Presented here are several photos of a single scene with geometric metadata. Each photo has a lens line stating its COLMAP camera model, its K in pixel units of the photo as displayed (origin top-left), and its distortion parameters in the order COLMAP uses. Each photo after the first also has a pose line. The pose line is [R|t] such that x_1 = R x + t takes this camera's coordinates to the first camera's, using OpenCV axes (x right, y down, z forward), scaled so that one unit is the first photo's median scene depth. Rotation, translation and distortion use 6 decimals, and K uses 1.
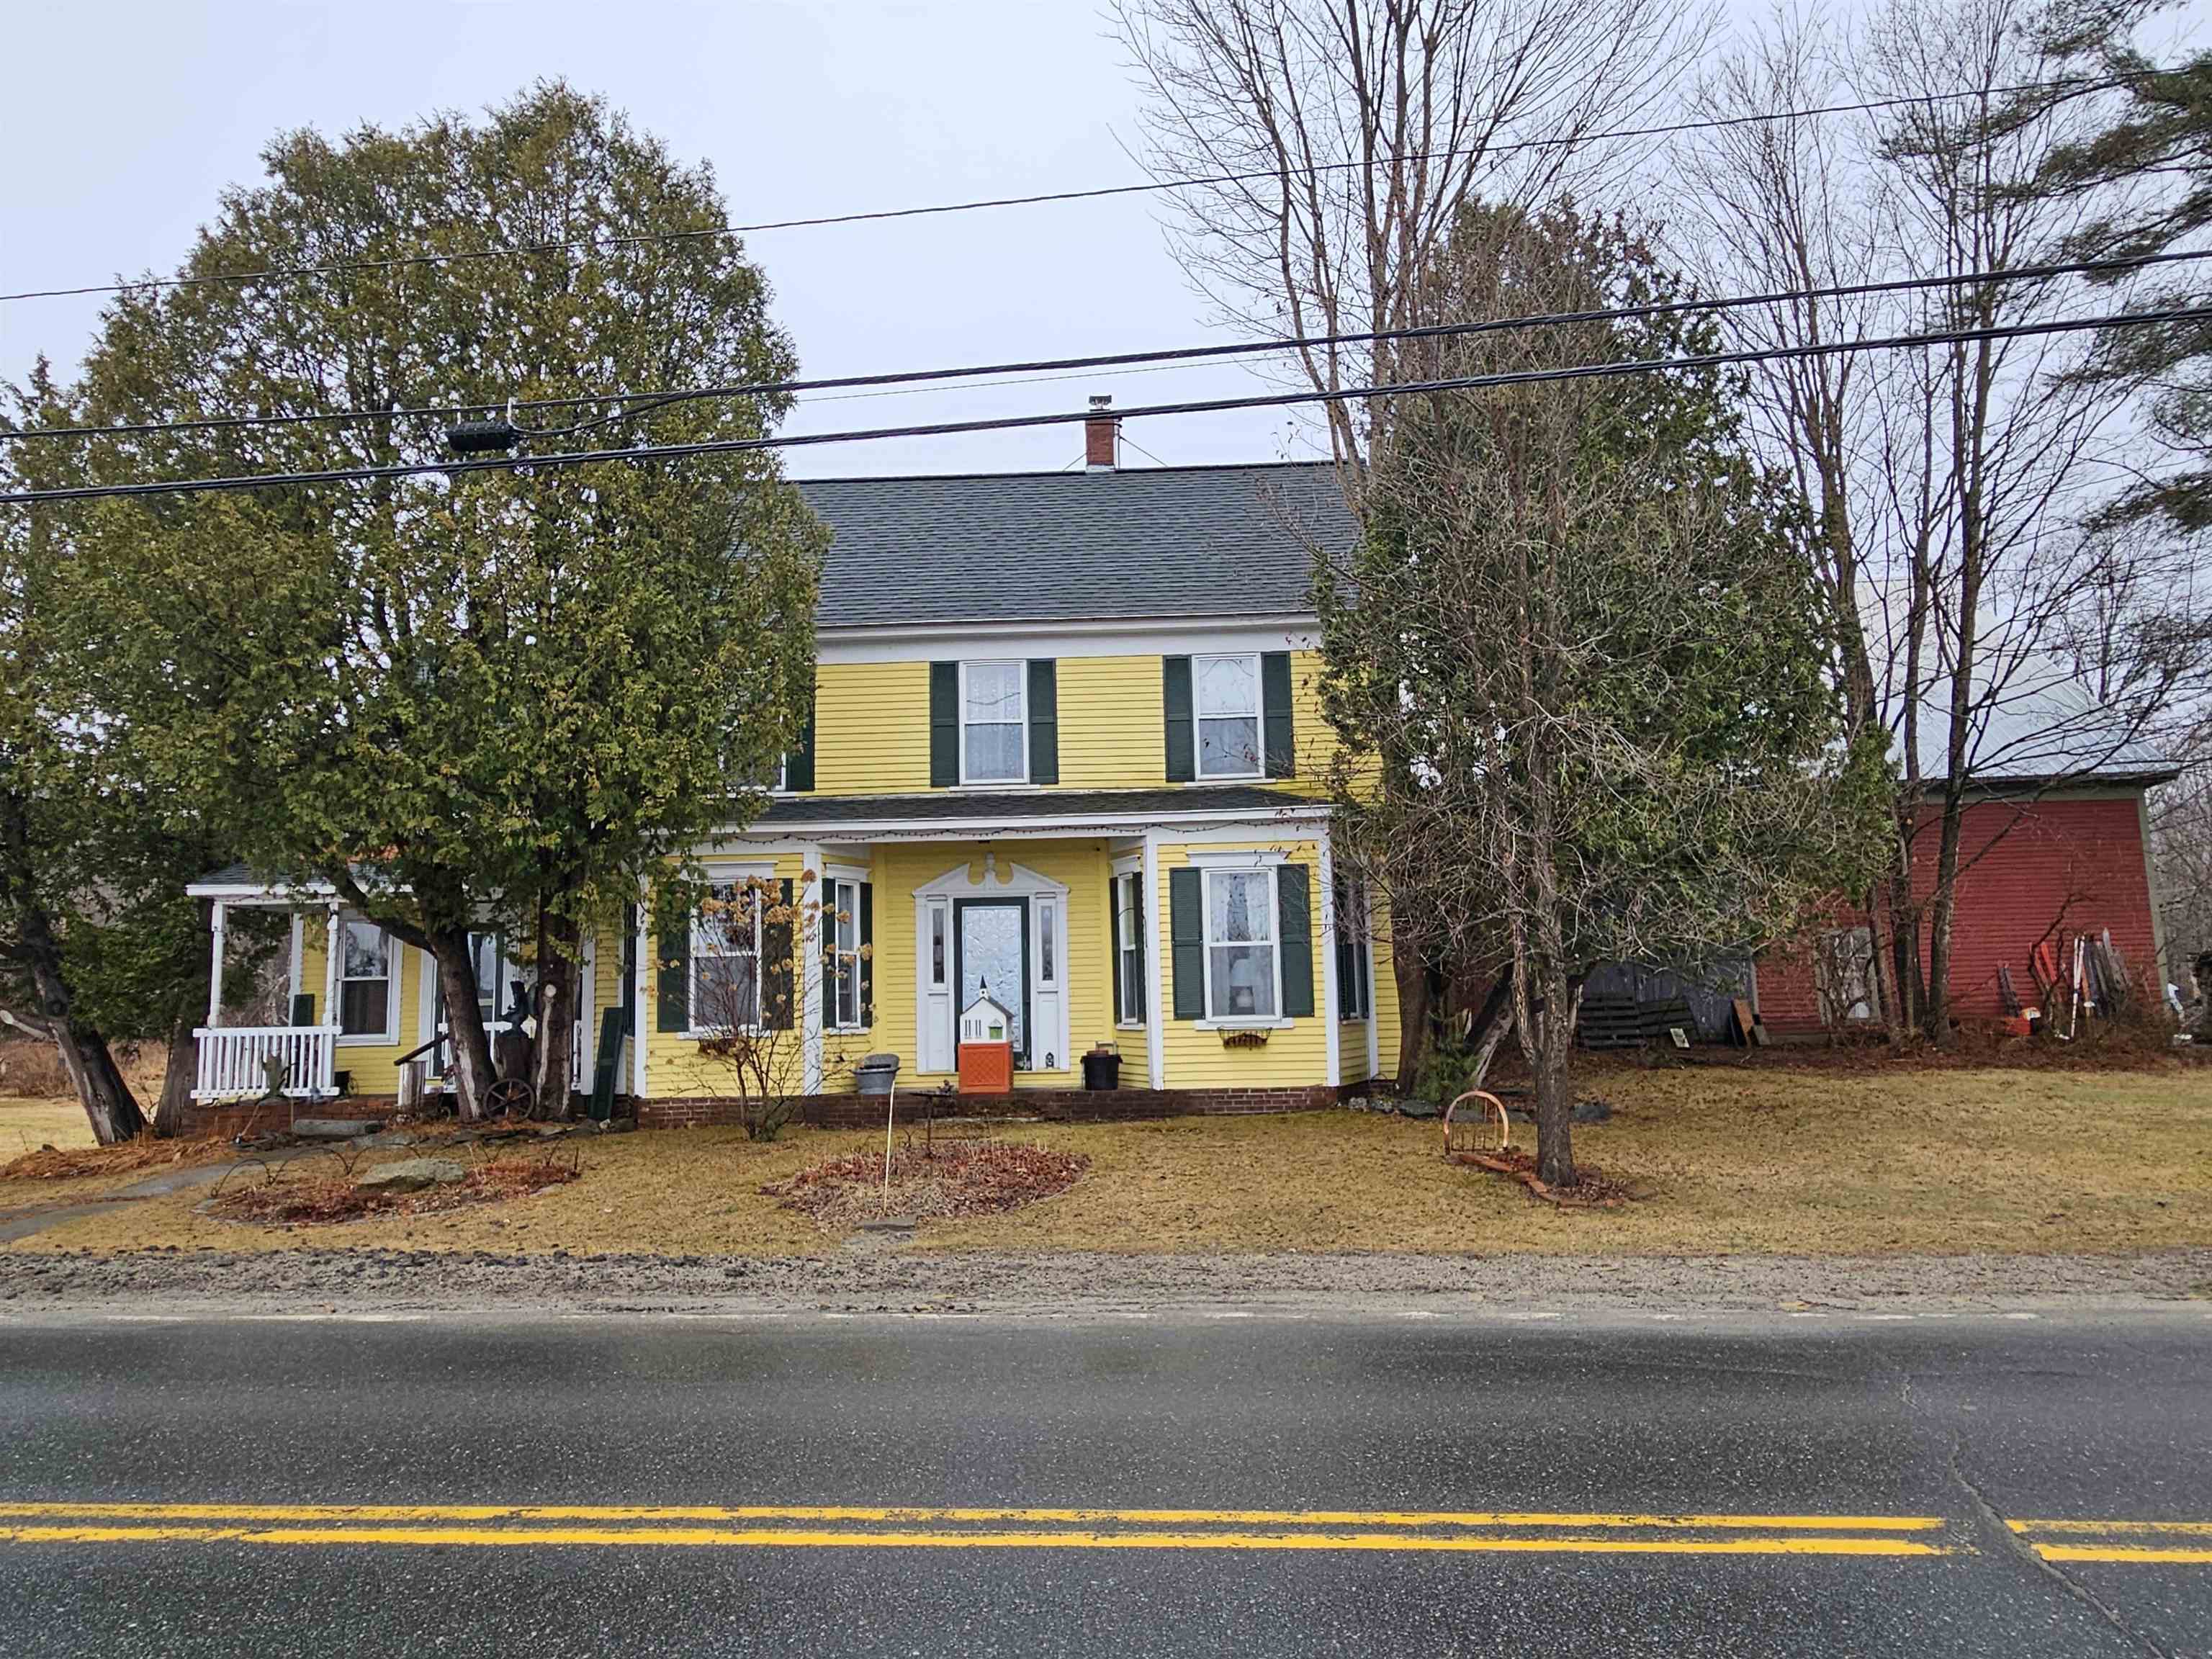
lens RADIAL K [[1420.2, 0, 1106.0], [0, 1420.2, 829.5], [0, 0, 1]] dist [-0.002570, 0.004267]
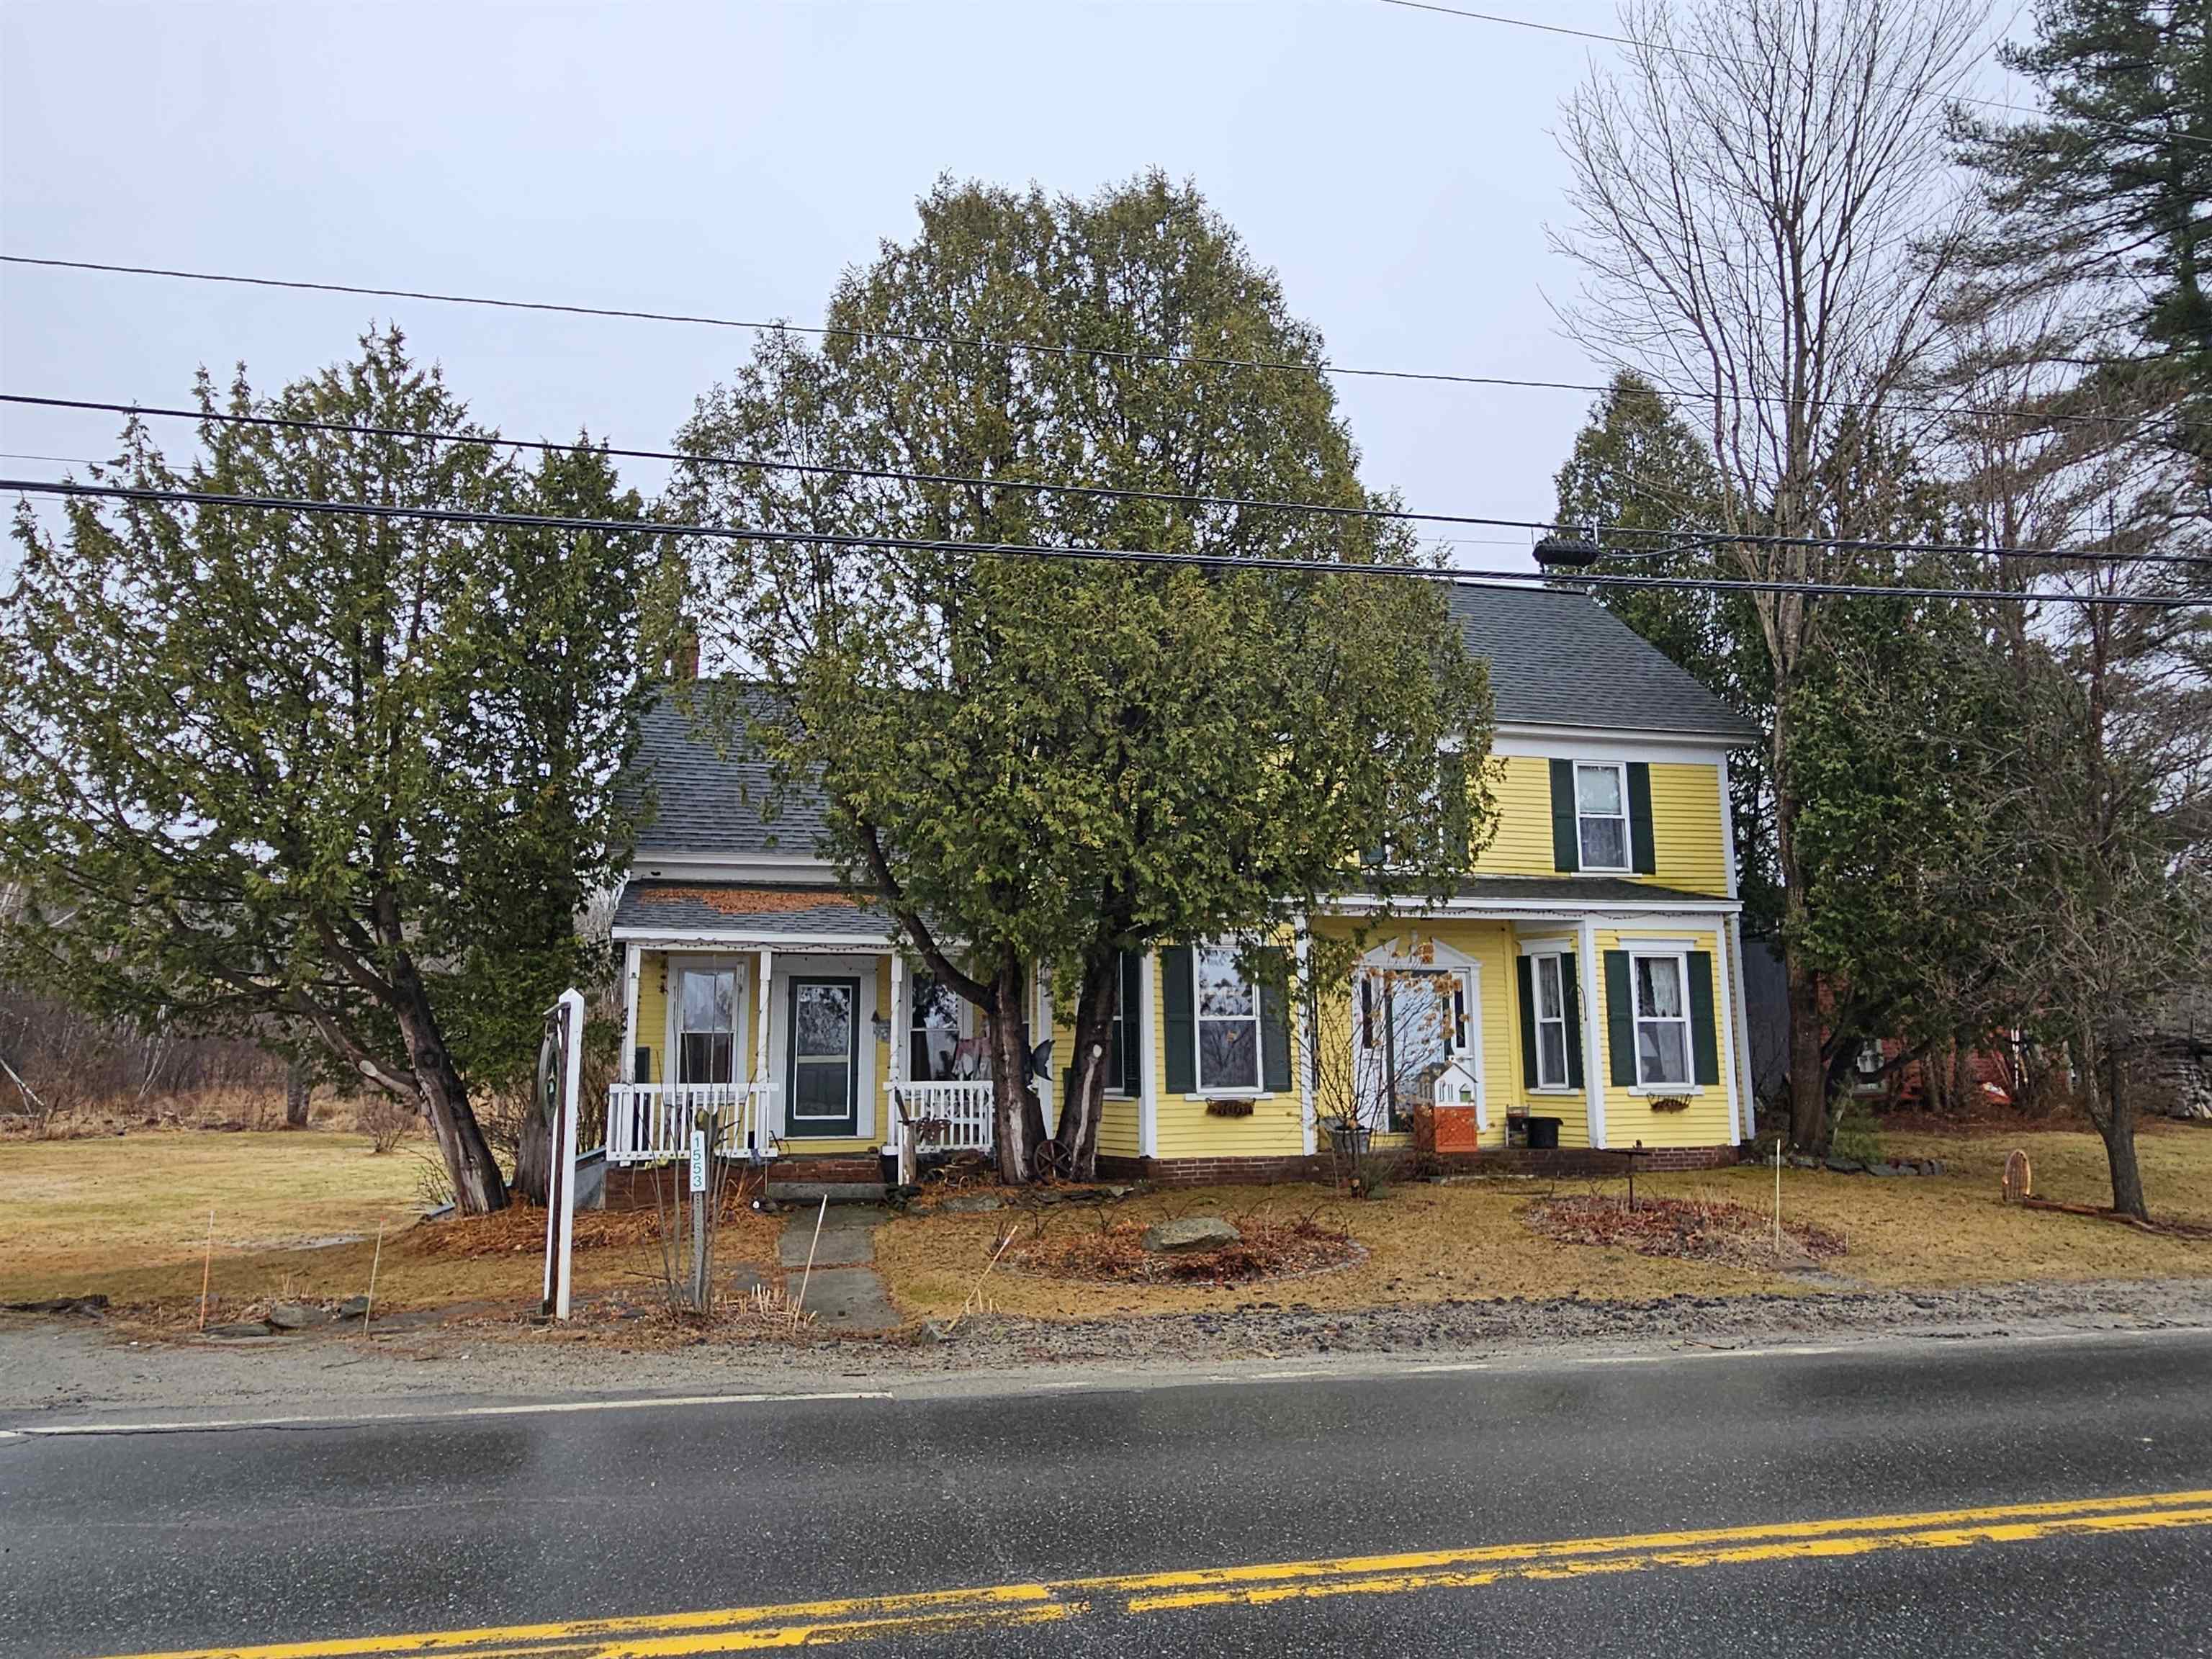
lens RADIAL K [[1420.2, 0, 1106.0], [0, 1420.2, 829.5], [0, 0, 1]] dist [-0.002570, 0.004267]
pose [[0.959403, 0.060196, 0.275541, -0.649932], [-0.048446, 0.997610, -0.049259, 0.006076], [-0.277847, 0.033910, 0.960027, 0.026222]]
